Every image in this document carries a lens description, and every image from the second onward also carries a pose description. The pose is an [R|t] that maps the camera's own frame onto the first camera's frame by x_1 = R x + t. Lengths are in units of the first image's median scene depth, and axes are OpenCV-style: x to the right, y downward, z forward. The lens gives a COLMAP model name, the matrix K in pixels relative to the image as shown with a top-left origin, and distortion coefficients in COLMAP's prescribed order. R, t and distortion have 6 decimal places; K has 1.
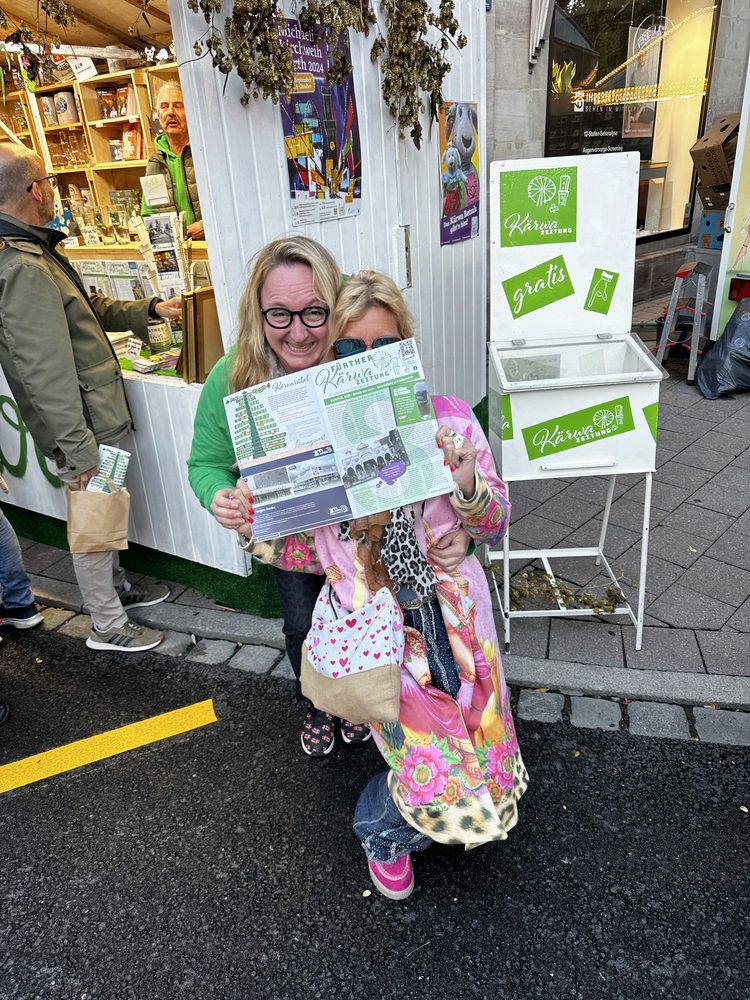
lens RADIAL K [[705.1, 0, 378.1], [0, 705.1, 491.1], [0, 0, 1]] dist [0.029284, -0.030307]
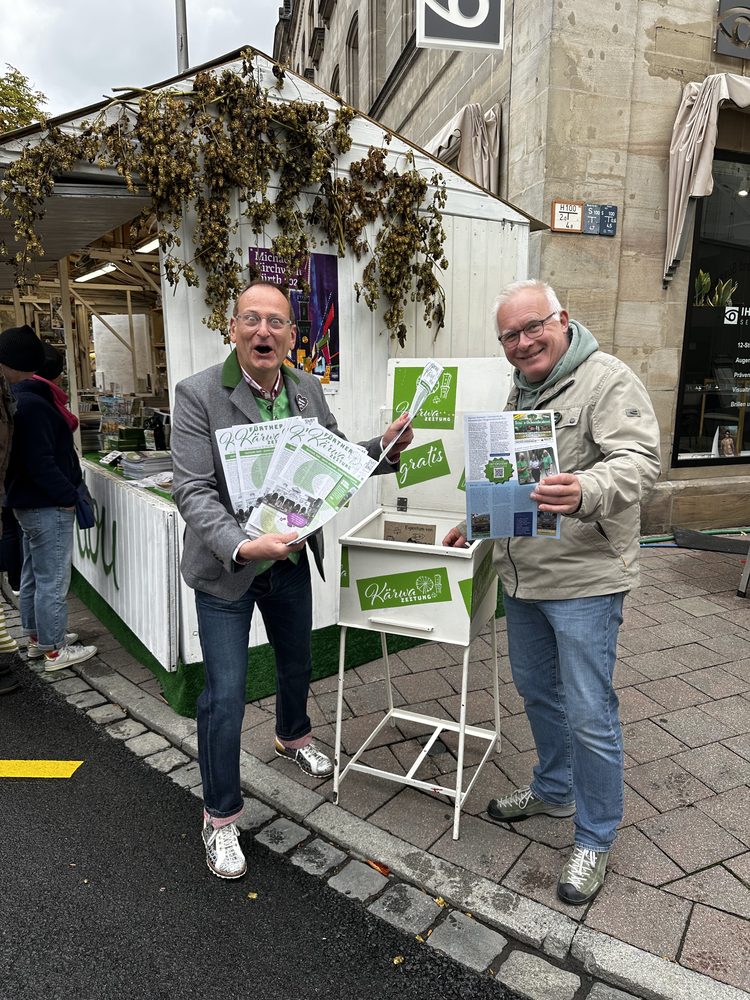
lens RADIAL K [[705.1, 0, 385.1], [0, 705.1, 502.6], [0, 0, 1]] dist [0.029284, -0.030307]
pose [[0.919418, 0.141760, -0.366844, 0.586155], [-0.219734, 0.958769, -0.180219, -0.015731], [0.326171, 0.246305, 0.912659, -0.022927]]
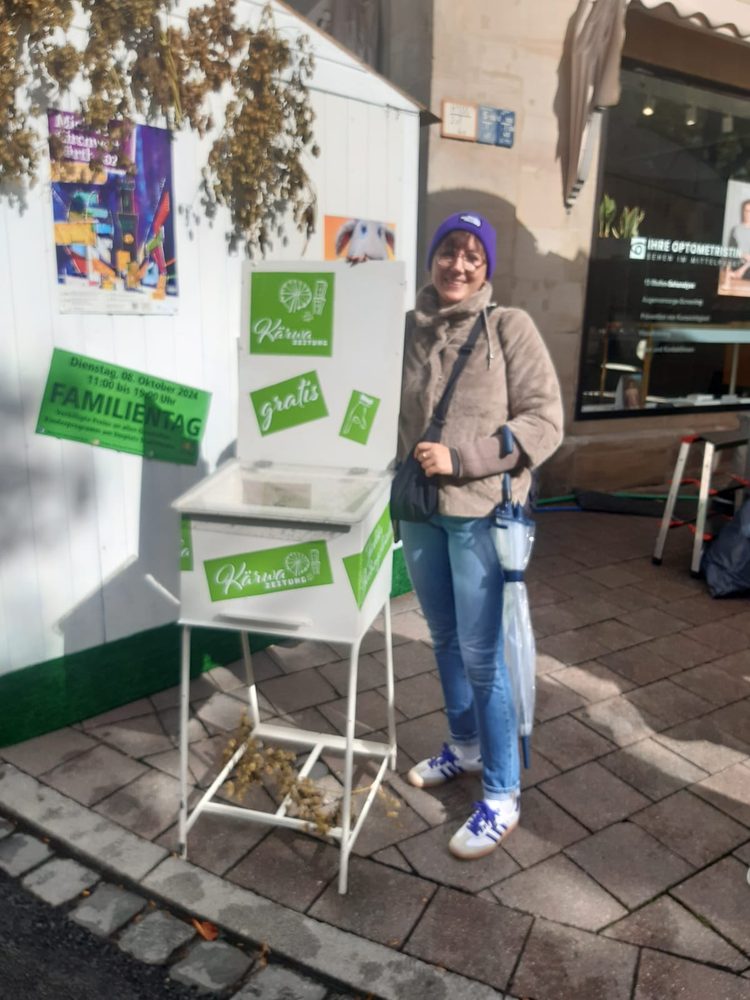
lens RADIAL K [[791.5, 0, 376.3], [0, 791.5, 498.2], [0, 0, 1]] dist [-0.002039, -0.048134]
pose [[0.967948, 0.136863, -0.210581, 0.534198], [-0.175428, 0.968463, -0.176932, -0.030937], [0.179724, 0.208203, 0.961432, 0.136962]]
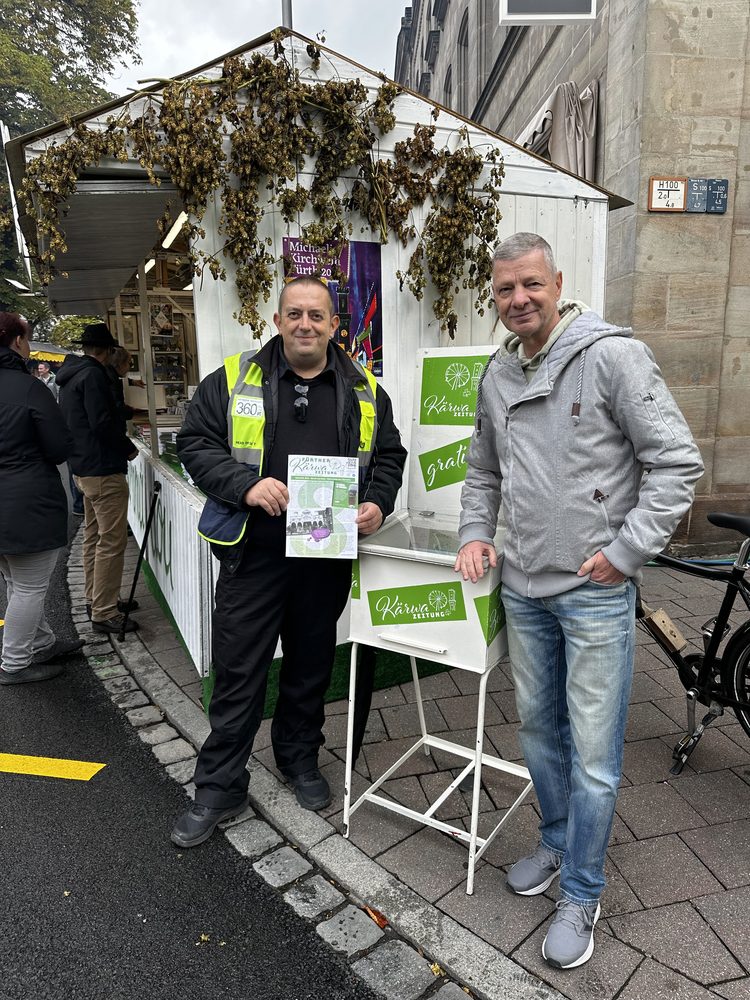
lens RADIAL K [[705.1, 0, 376.0], [0, 705.1, 496.5], [0, 0, 1]] dist [0.029284, -0.030307]
pose [[0.833453, 0.149304, -0.532037, 0.672648], [-0.266531, 0.952025, -0.150365, -0.065602], [0.484063, 0.267127, 0.833263, 0.123339]]
